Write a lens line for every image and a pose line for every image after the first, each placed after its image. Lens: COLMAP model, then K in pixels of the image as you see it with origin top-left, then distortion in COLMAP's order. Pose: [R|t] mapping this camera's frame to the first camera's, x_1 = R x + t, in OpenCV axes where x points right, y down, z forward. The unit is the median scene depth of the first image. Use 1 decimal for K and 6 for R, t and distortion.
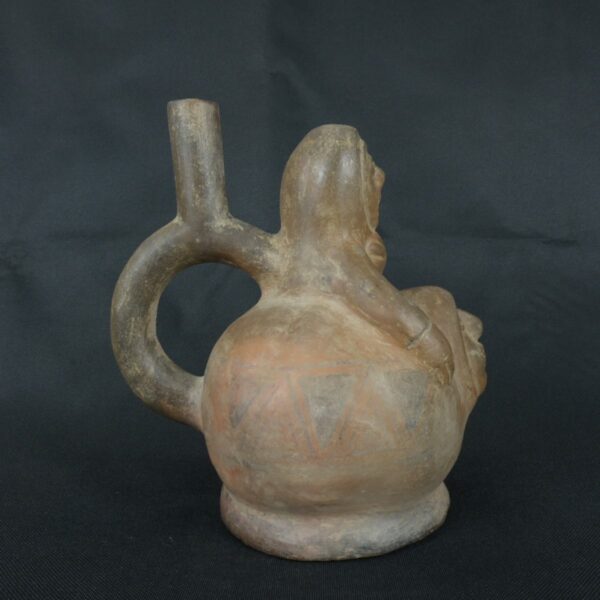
lens RADIAL K [[616.9, 0, 298.5], [0, 616.9, 297.4], [0, 0, 1]] dist [-0.001022, 0.000000]
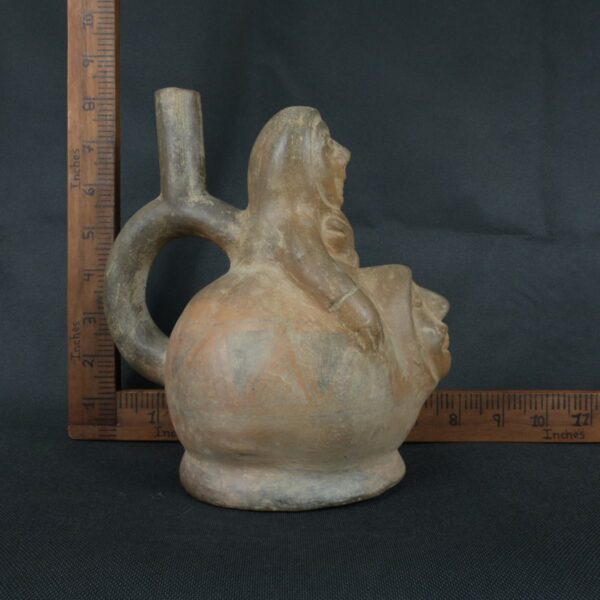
lens RADIAL K [[672.7, 0, 301.3], [0, 672.7, 296.0], [0, 0, 1]] dist [-0.007840, 0.000000]
pose [[0.968801, 0.037936, -0.244920, 0.369319], [-0.051634, 0.997426, -0.049752, 0.104824], [0.242402, 0.060846, 0.968266, -0.102020]]
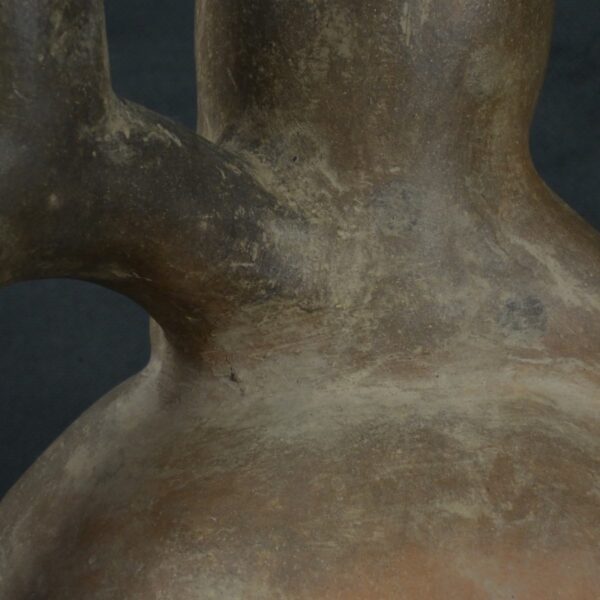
lens RADIAL K [[1937.7, 0, 299.3], [0, 1937.7, 298.8], [0, 0, 1]] dist [0.093096, 0.000000]
pose [[0.730887, -0.113829, 0.672939, -0.628970], [0.062188, 0.992999, 0.100424, -0.128554], [-0.679659, -0.031550, 0.732849, 0.383739]]
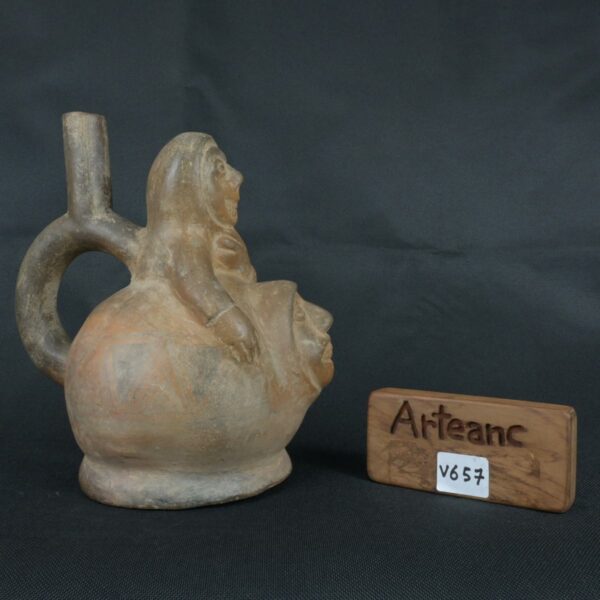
lens RADIAL K [[672.7, 0, 301.7], [0, 672.7, 296.2], [0, 0, 1]] dist [-0.007840, 0.000000]
pose [[0.974042, 0.049370, -0.220916, 0.557148], [-0.060034, 0.997320, -0.041819, 0.062152], [0.218260, 0.053996, 0.974396, -0.151939]]
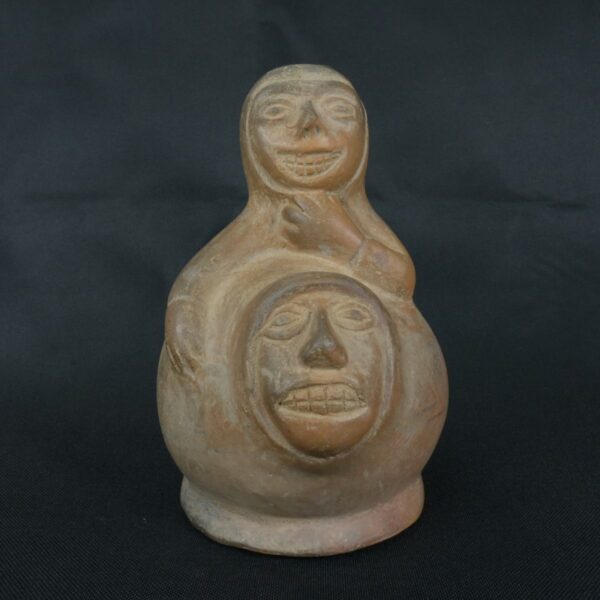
lens RADIAL K [[616.9, 0, 300.5], [0, 616.9, 298.9], [0, 0, 1]] dist [-0.001022, 0.000000]
pose [[-0.077691, 0.190502, -0.978608, 0.992819], [-0.081722, 0.977054, 0.196688, -0.137812], [0.993622, 0.095255, -0.060340, 1.131125]]
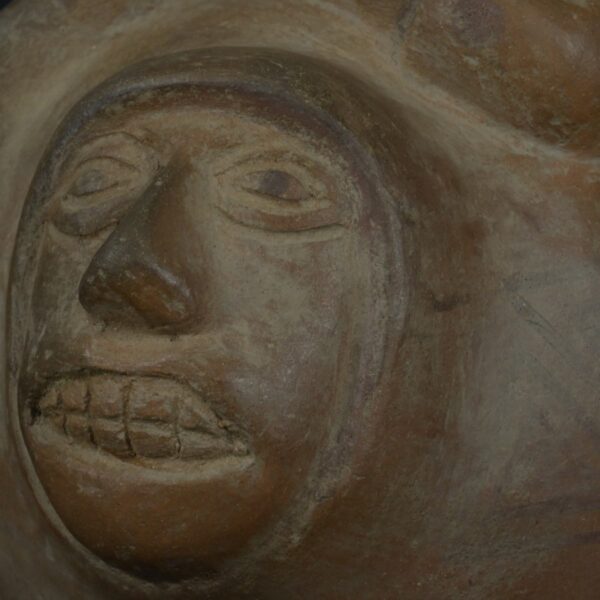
lens RADIAL K [[1937.7, 0, 299.2], [0, 1937.7, 298.5], [0, 0, 1]] dist [0.093096, 0.000000]
pose [[-0.517411, 0.259683, -0.815384, 0.911650], [-0.053012, 0.941287, 0.333420, -0.197034], [0.854093, 0.215741, -0.473266, 1.540706]]
